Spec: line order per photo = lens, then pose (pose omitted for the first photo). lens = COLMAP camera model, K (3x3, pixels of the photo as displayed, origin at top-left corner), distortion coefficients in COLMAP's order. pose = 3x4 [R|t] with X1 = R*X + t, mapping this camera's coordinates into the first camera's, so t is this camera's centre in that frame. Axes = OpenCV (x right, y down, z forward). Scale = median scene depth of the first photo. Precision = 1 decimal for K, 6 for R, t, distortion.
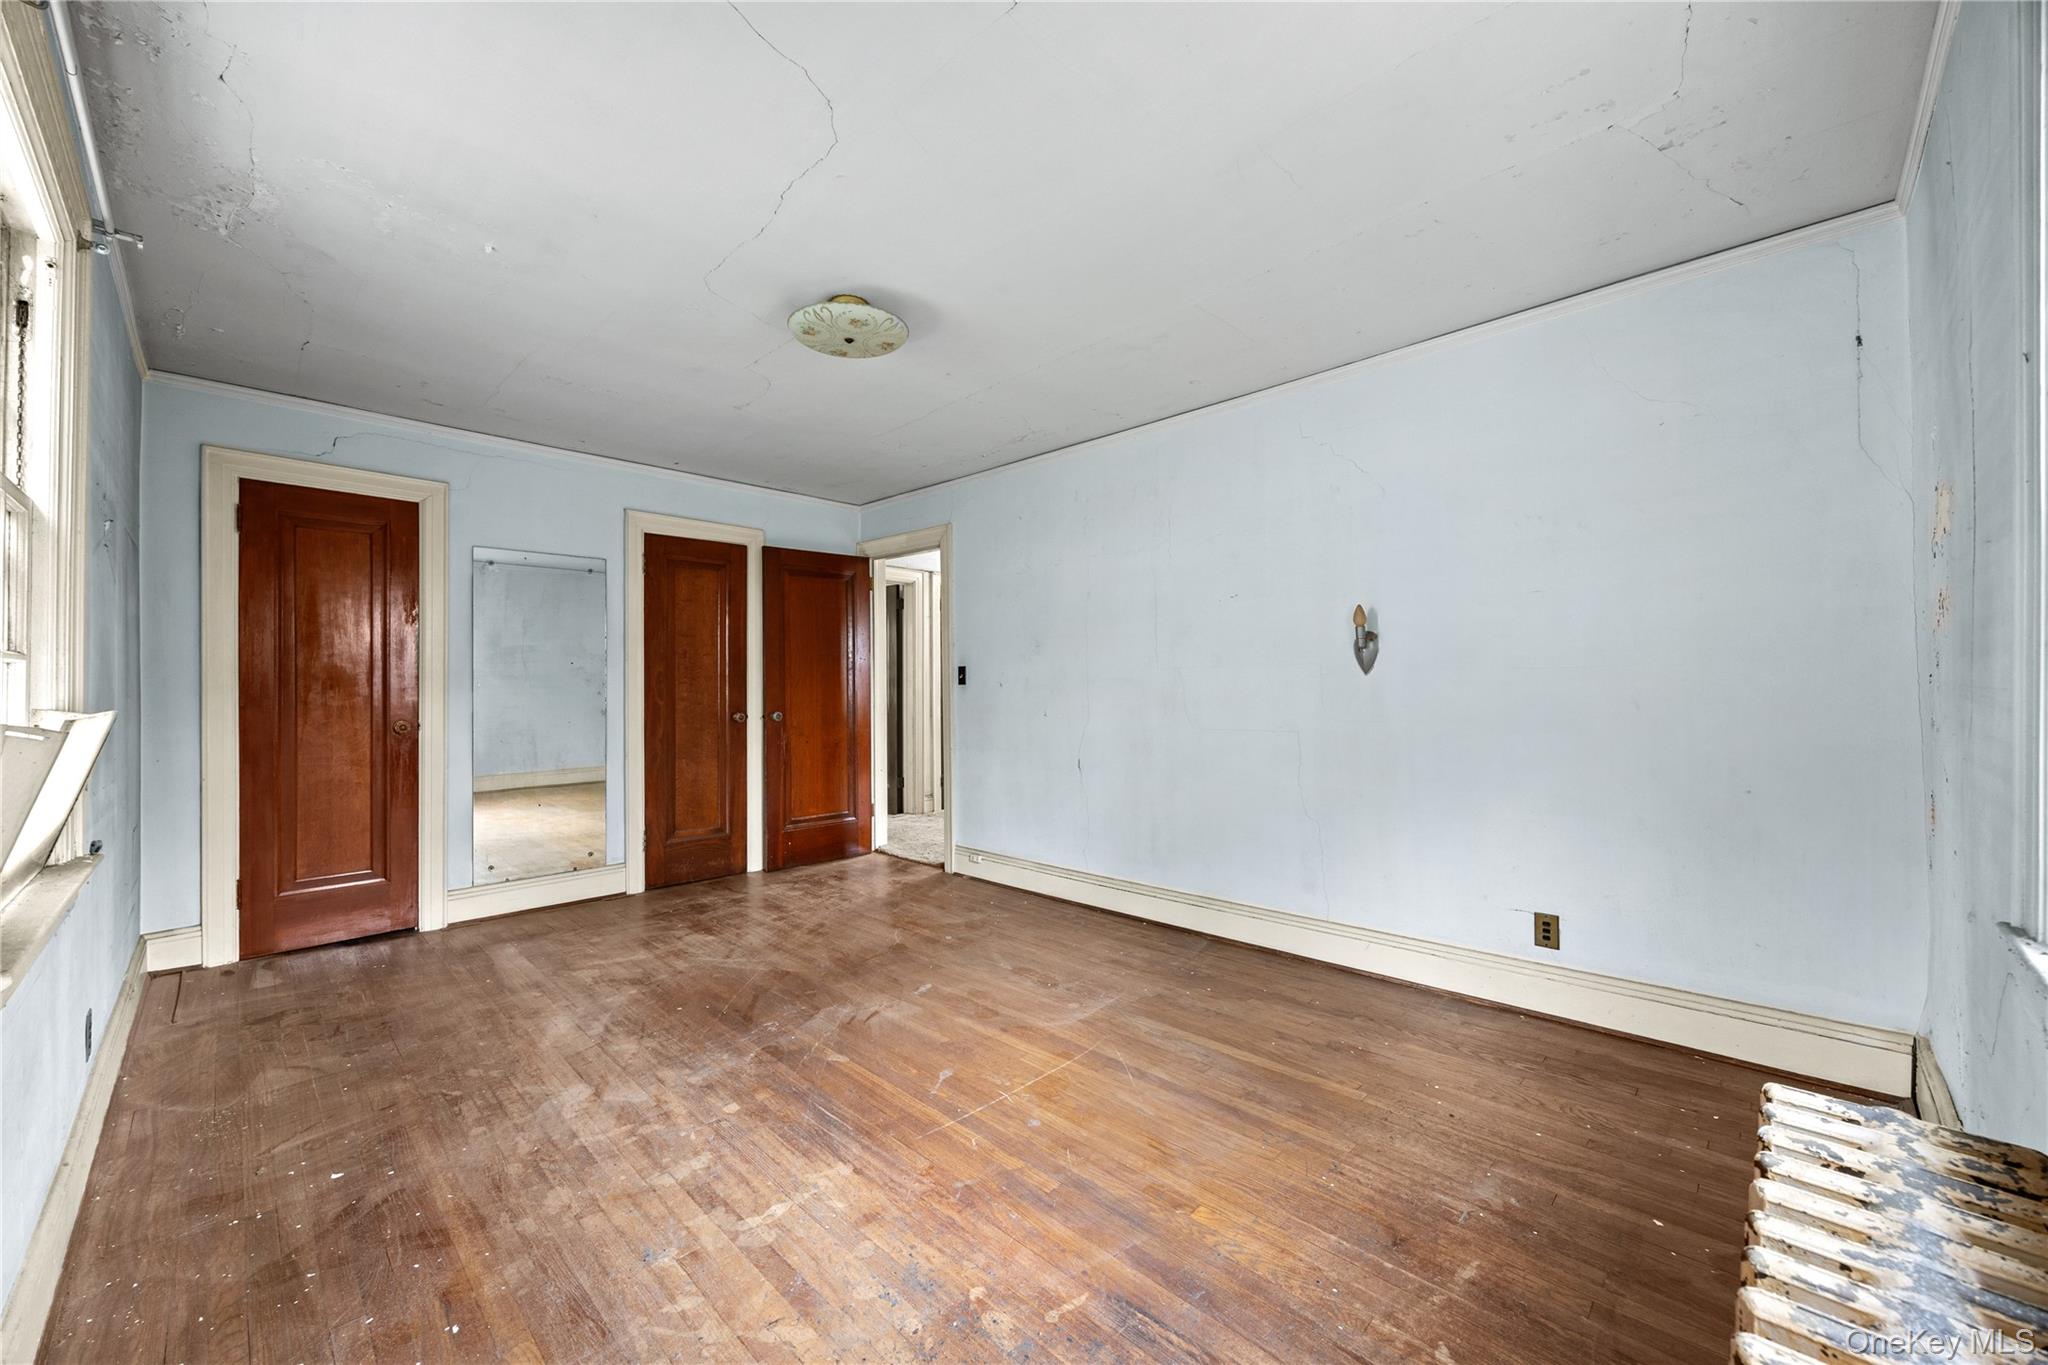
lens RADIAL K [[784.0, 0, 1023.7], [0, 784.0, 684.1], [0, 0, 1]] dist [-0.013163, 0.000213]
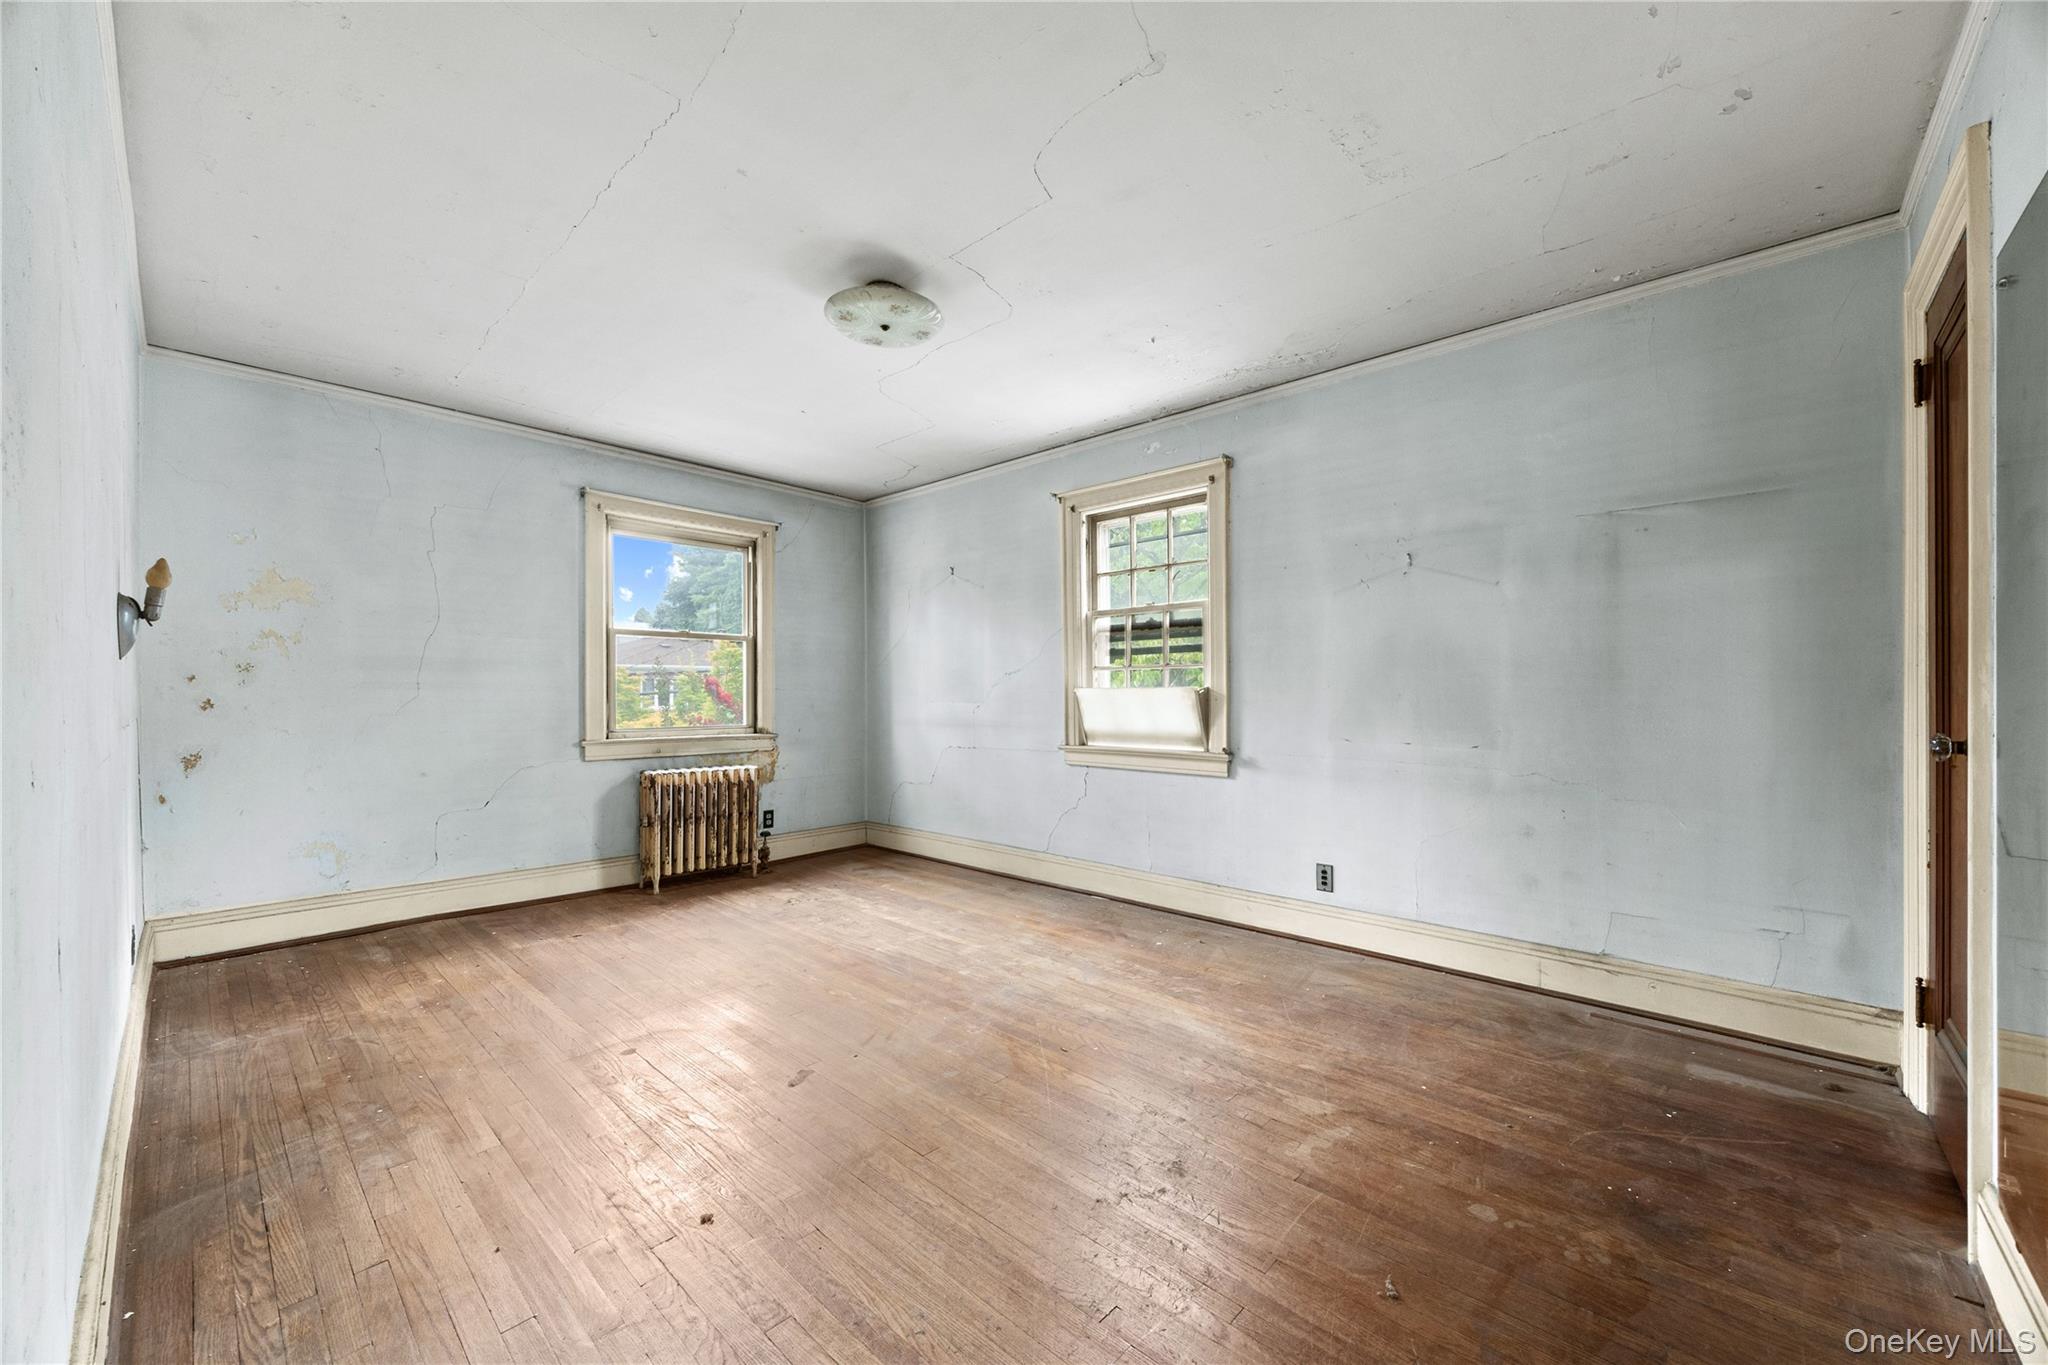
lens RADIAL K [[784.0, 0, 1024.1], [0, 784.0, 688.2], [0, 0, 1]] dist [-0.013163, 0.000213]
pose [[-0.999665, 0.006517, -0.025059, -0.468263], [0.006675, 0.999958, -0.006231, 0.036146], [0.025017, -0.006396, -0.999667, 2.524344]]
